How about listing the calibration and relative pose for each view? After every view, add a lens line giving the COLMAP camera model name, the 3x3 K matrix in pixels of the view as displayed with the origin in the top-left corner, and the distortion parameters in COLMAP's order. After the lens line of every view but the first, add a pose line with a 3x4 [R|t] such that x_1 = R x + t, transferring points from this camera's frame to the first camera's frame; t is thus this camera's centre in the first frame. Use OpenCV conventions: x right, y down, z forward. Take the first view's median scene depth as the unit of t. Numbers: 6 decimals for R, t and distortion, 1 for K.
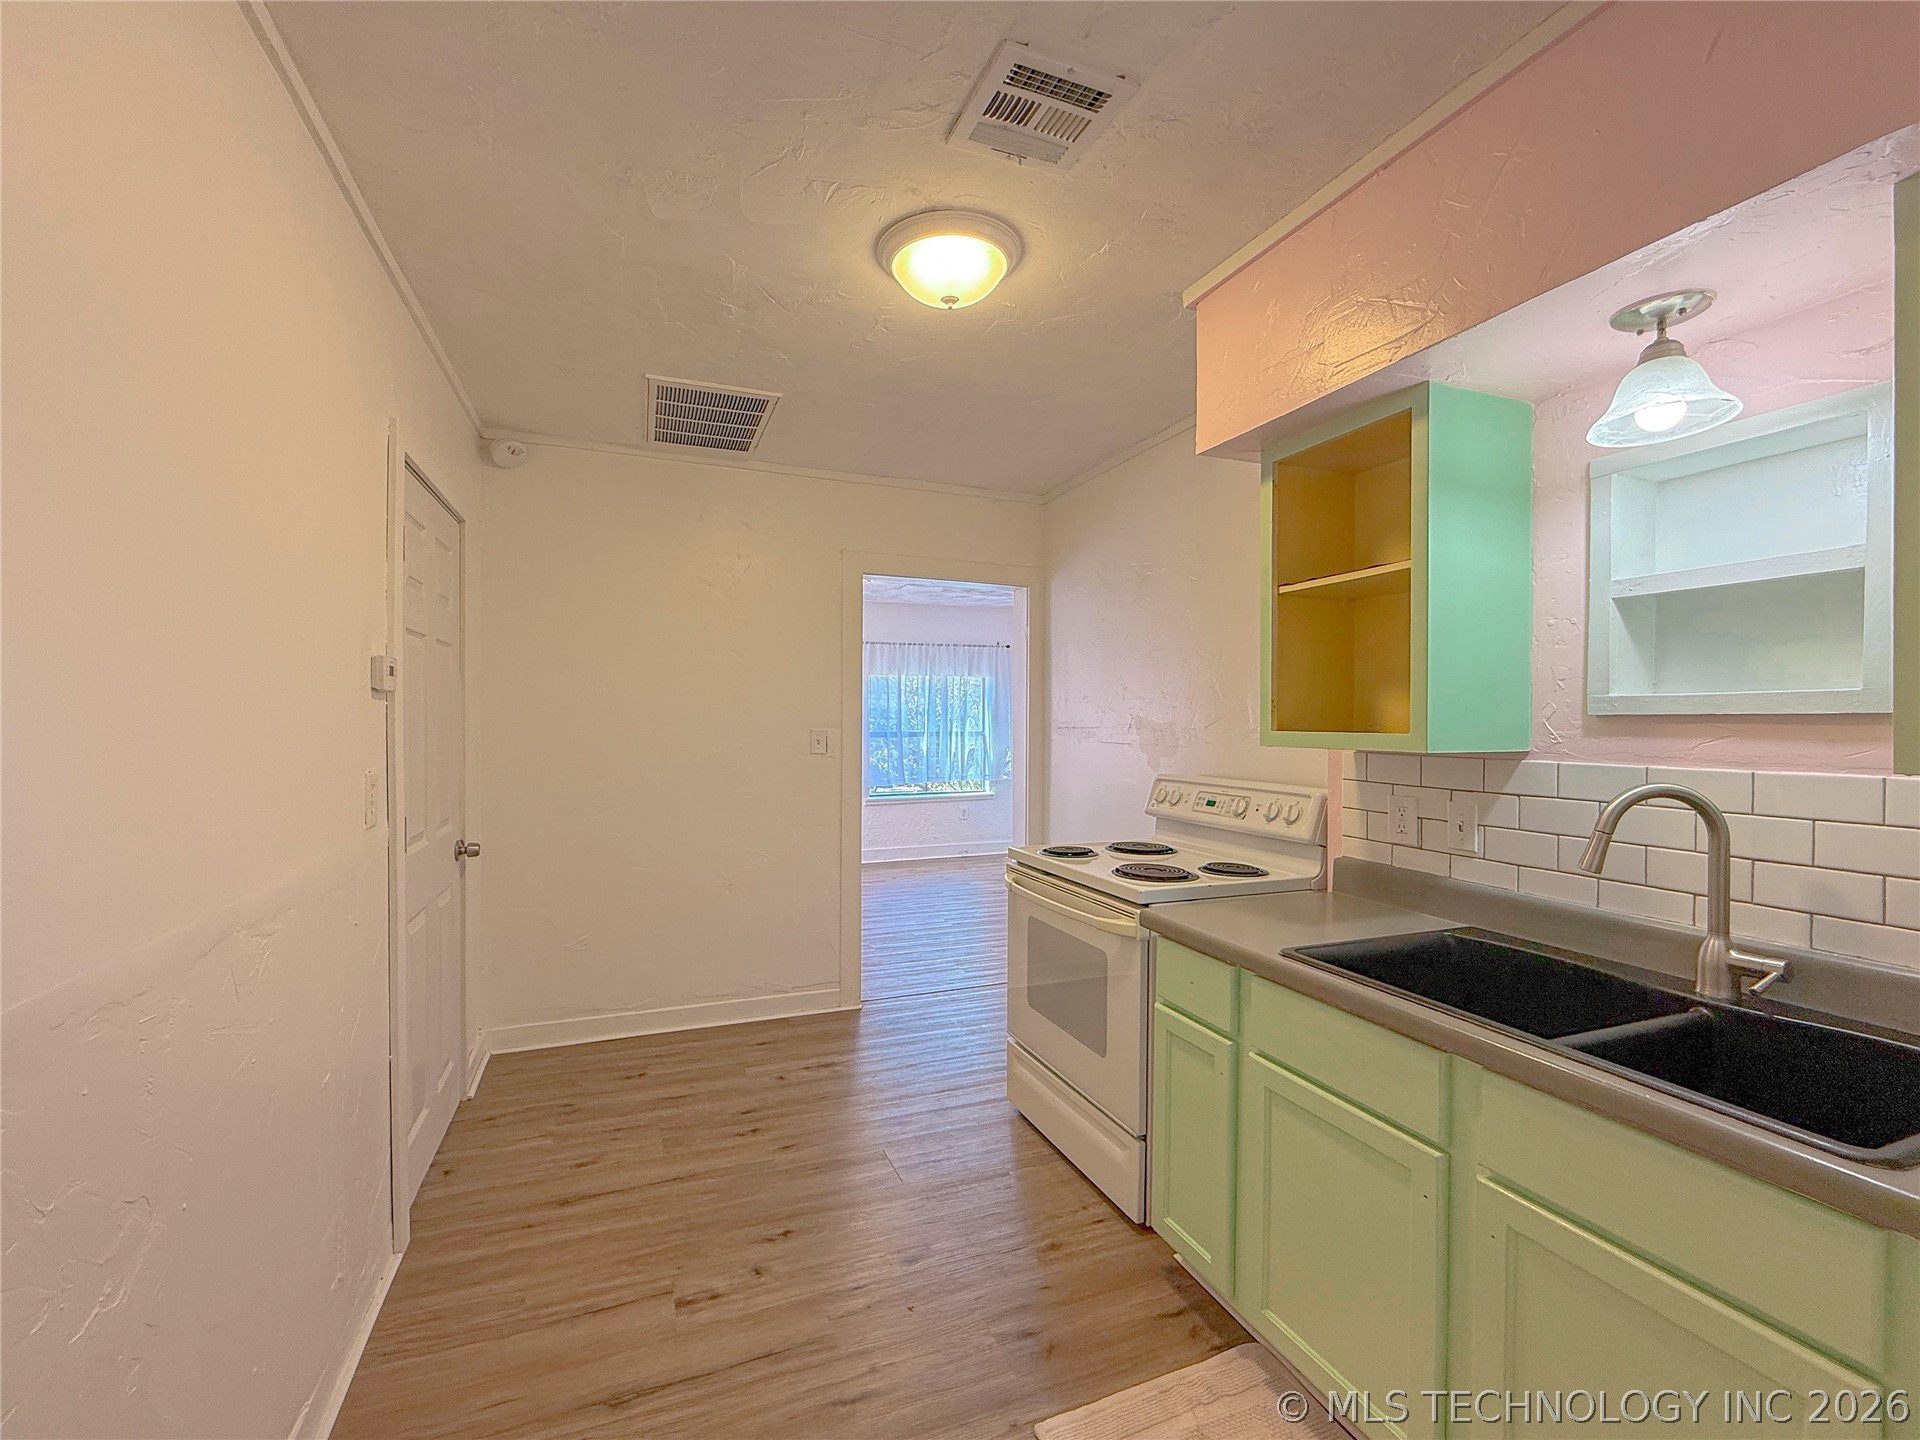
lens RADIAL K [[785.5, 0, 1054.0], [0, 785.5, 722.7], [0, 0, 1]] dist [0.000304, -0.000022]
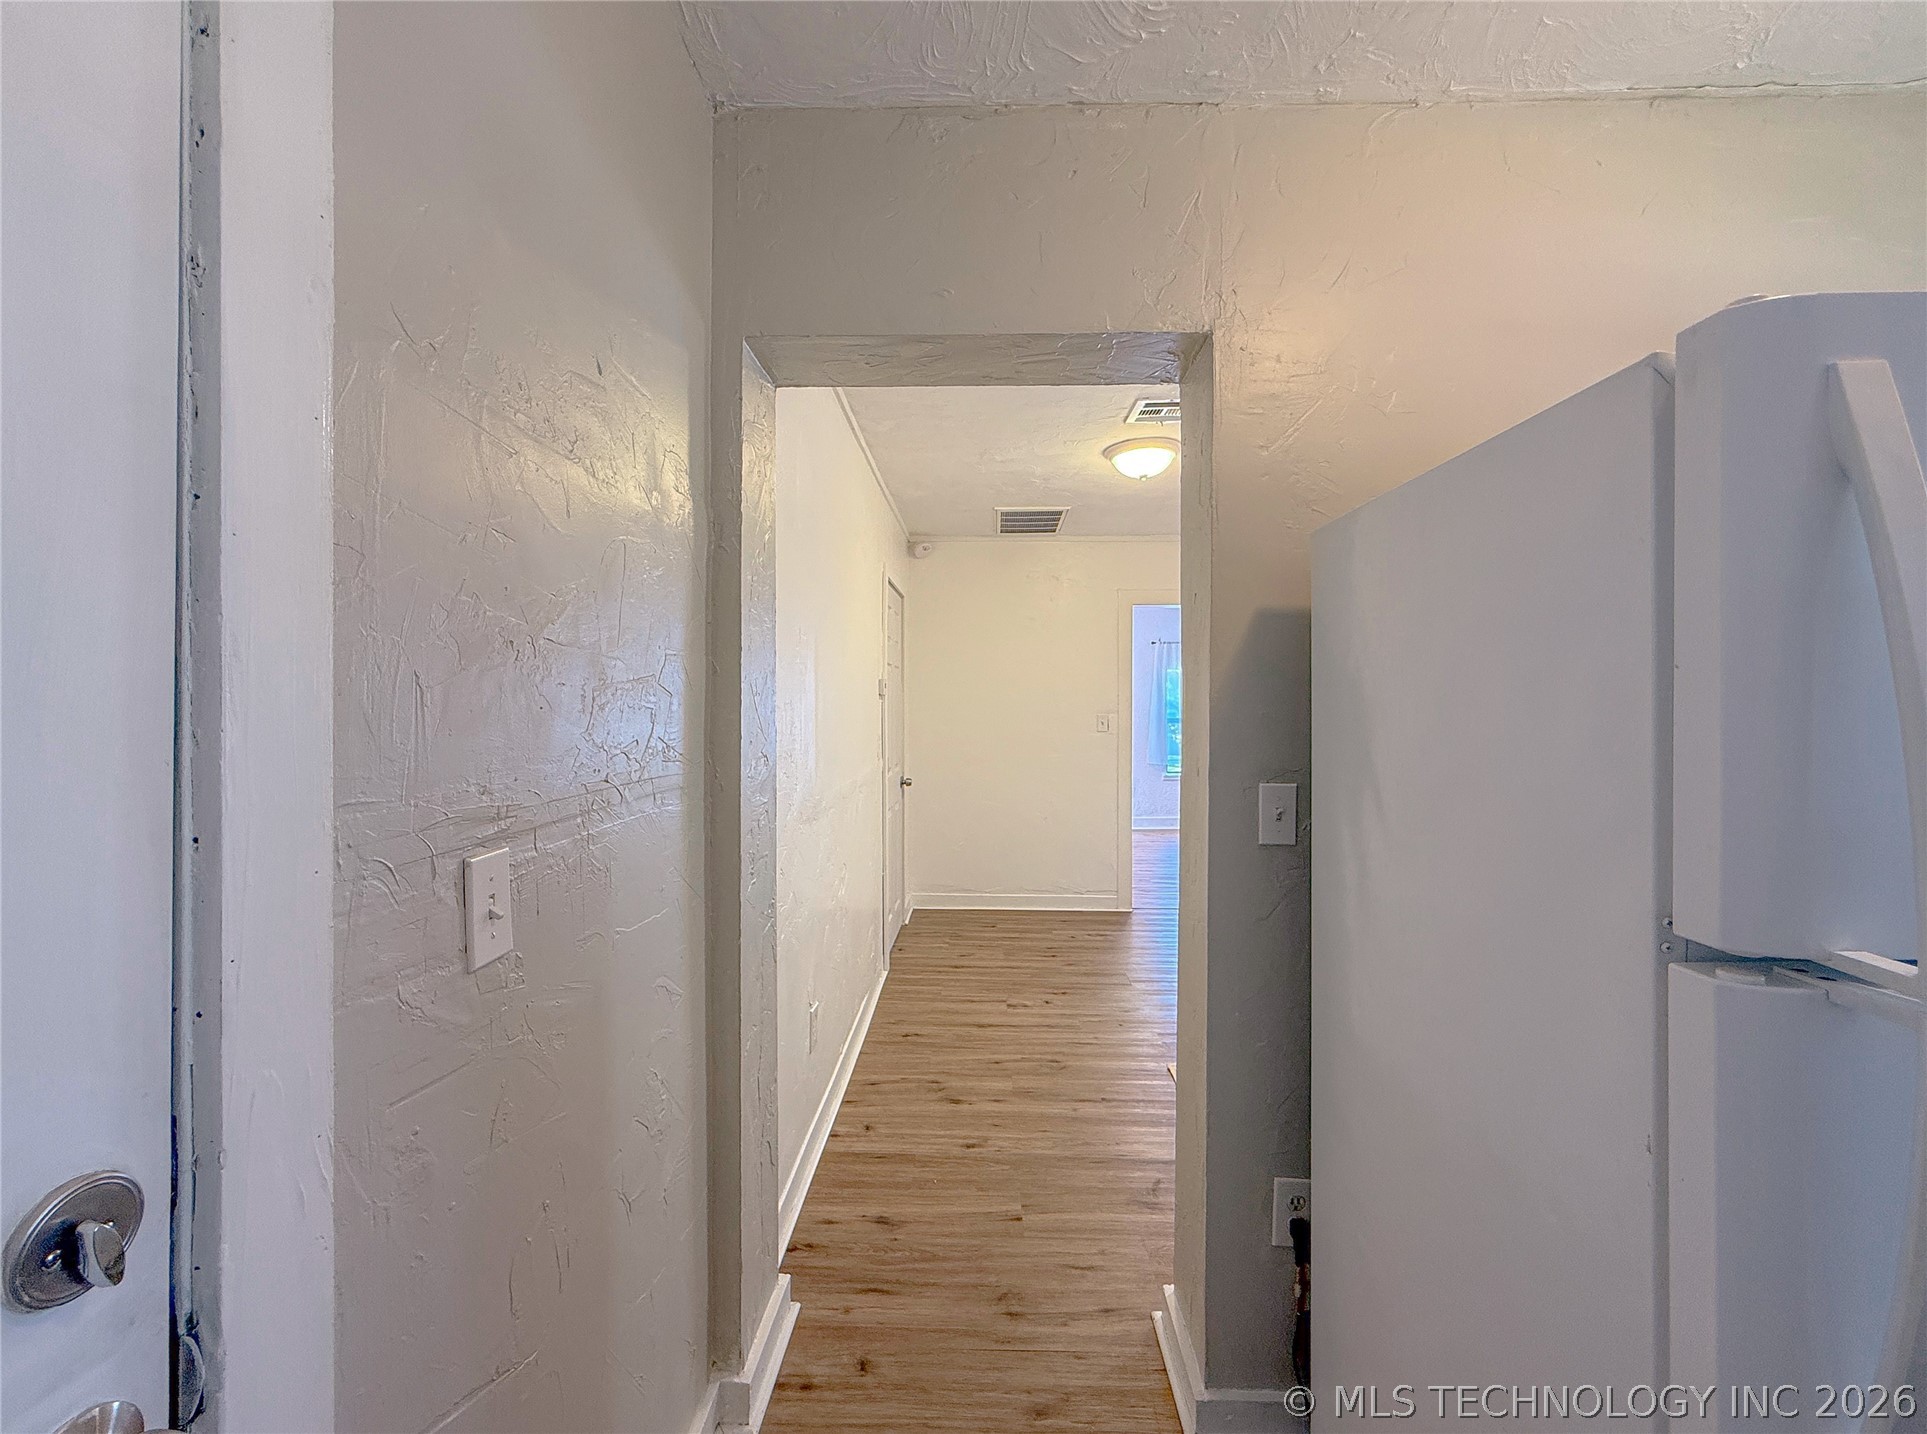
lens RADIAL K [[773.1, 0, 971.0], [0, 773.1, 714.7], [0, 0, 1]] dist [-0.001717, -0.000050]
pose [[0.871403, 0.003081, -0.490557, 0.323941], [-0.001148, 0.999990, 0.004242, 0.002494], [0.490566, -0.003133, 0.871399, -0.611325]]
